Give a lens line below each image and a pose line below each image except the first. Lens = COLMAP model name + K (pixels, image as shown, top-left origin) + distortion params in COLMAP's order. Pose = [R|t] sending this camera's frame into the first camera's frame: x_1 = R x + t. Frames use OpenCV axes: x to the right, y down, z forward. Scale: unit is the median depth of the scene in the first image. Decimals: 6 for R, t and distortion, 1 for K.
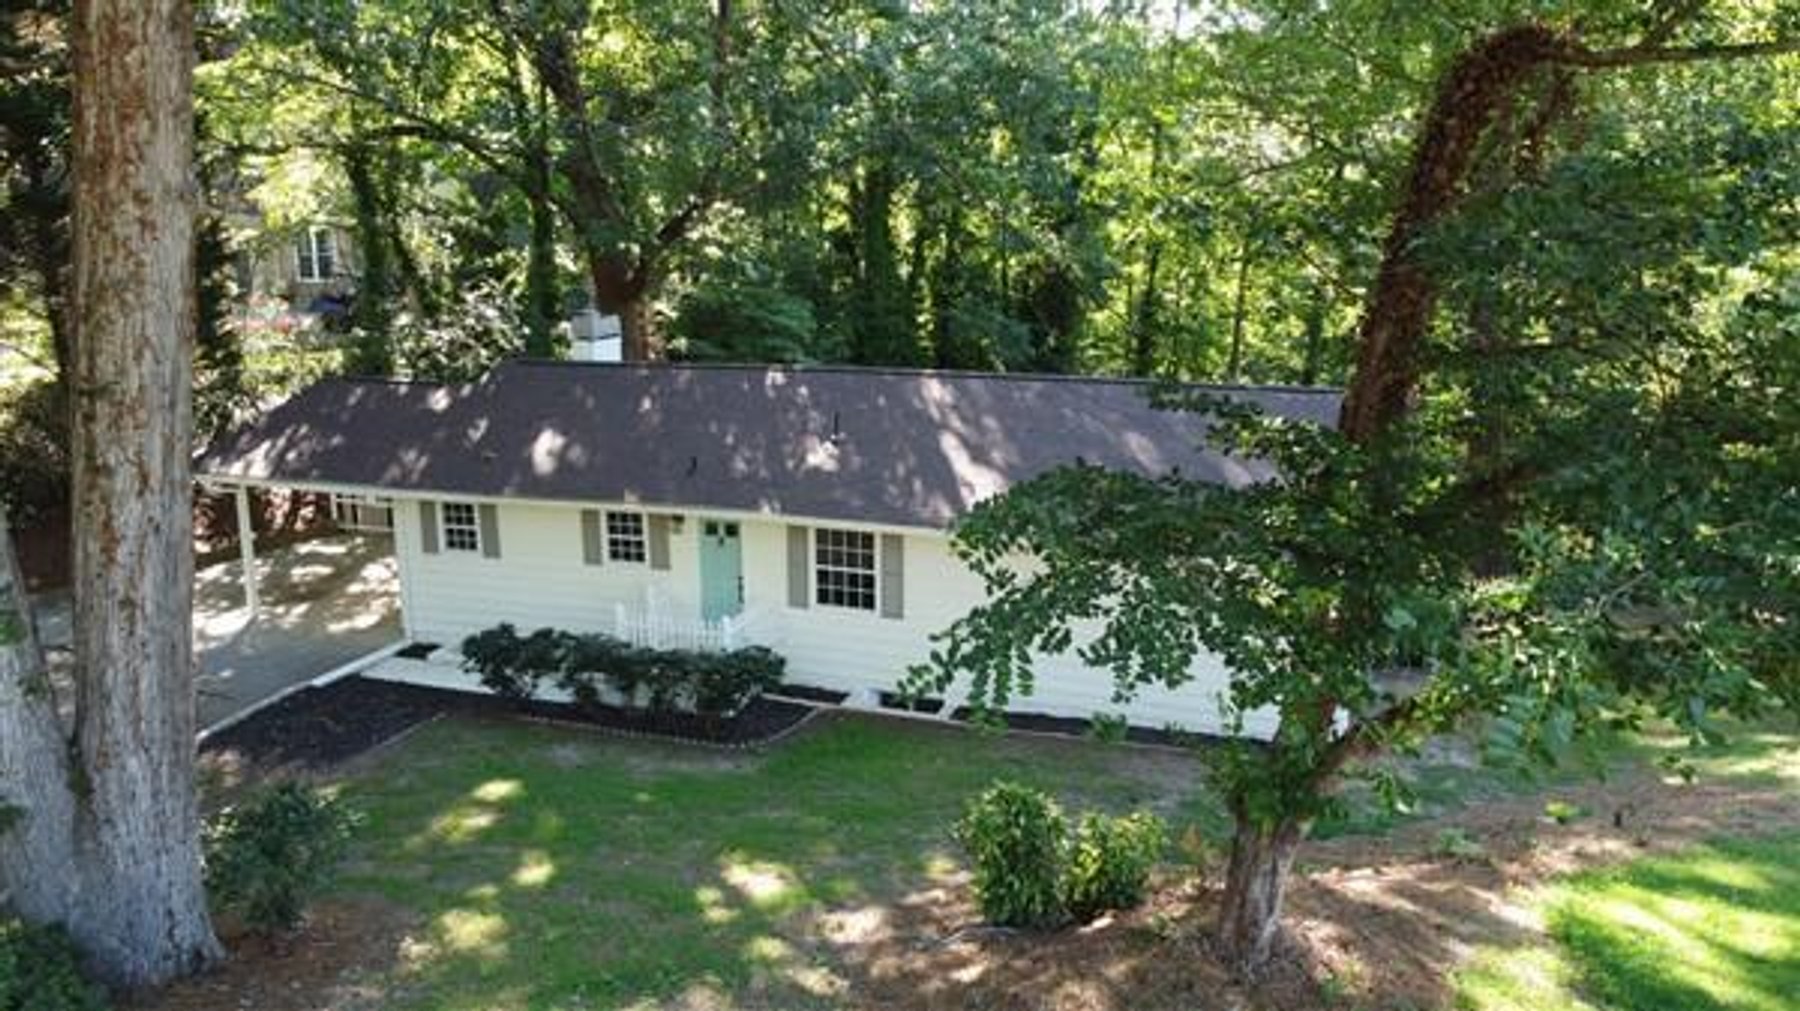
lens RADIAL K [[1336.9, 0, 900.0], [0, 1336.9, 505.5], [0, 0, 1]] dist [-0.001572, 0.000650]
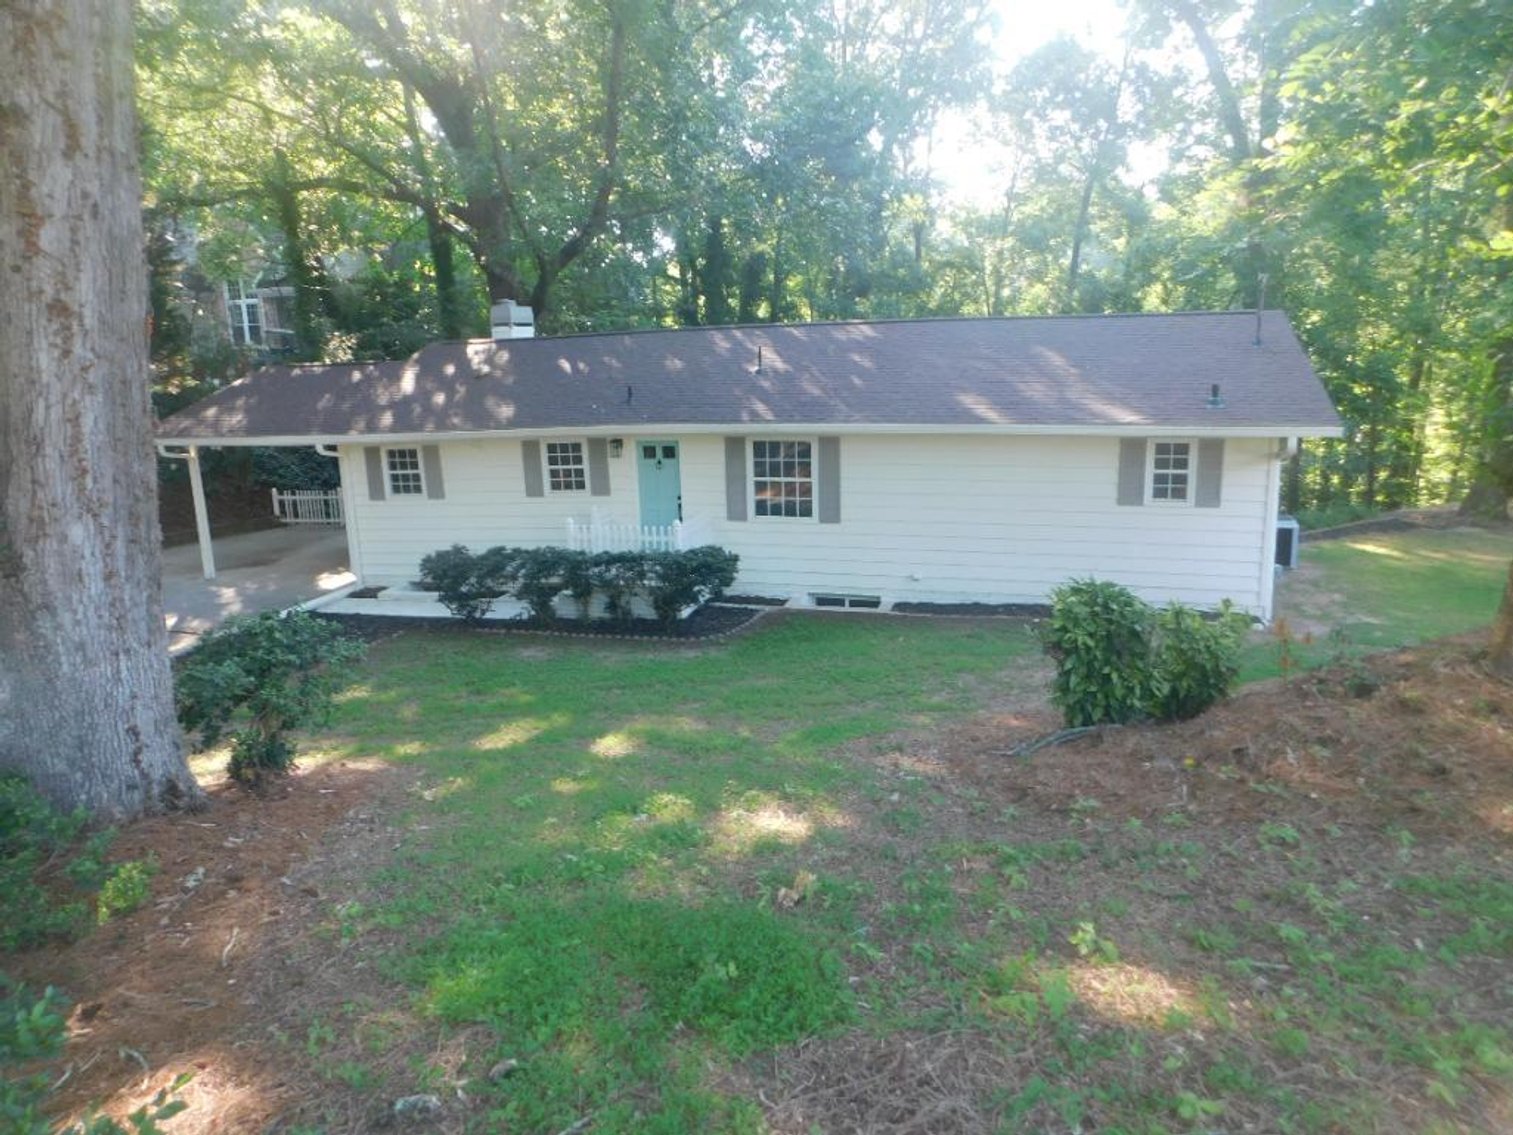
lens RADIAL K [[1015.9, 0, 756.5], [0, 1015.9, 567.5], [0, 0, 1]] dist [-0.041079, 0.059106]
pose [[0.997592, -0.040971, 0.055965, -0.109058], [0.041243, 0.999142, -0.003706, 0.119426], [-0.055765, 0.006006, 0.998426, 0.200381]]
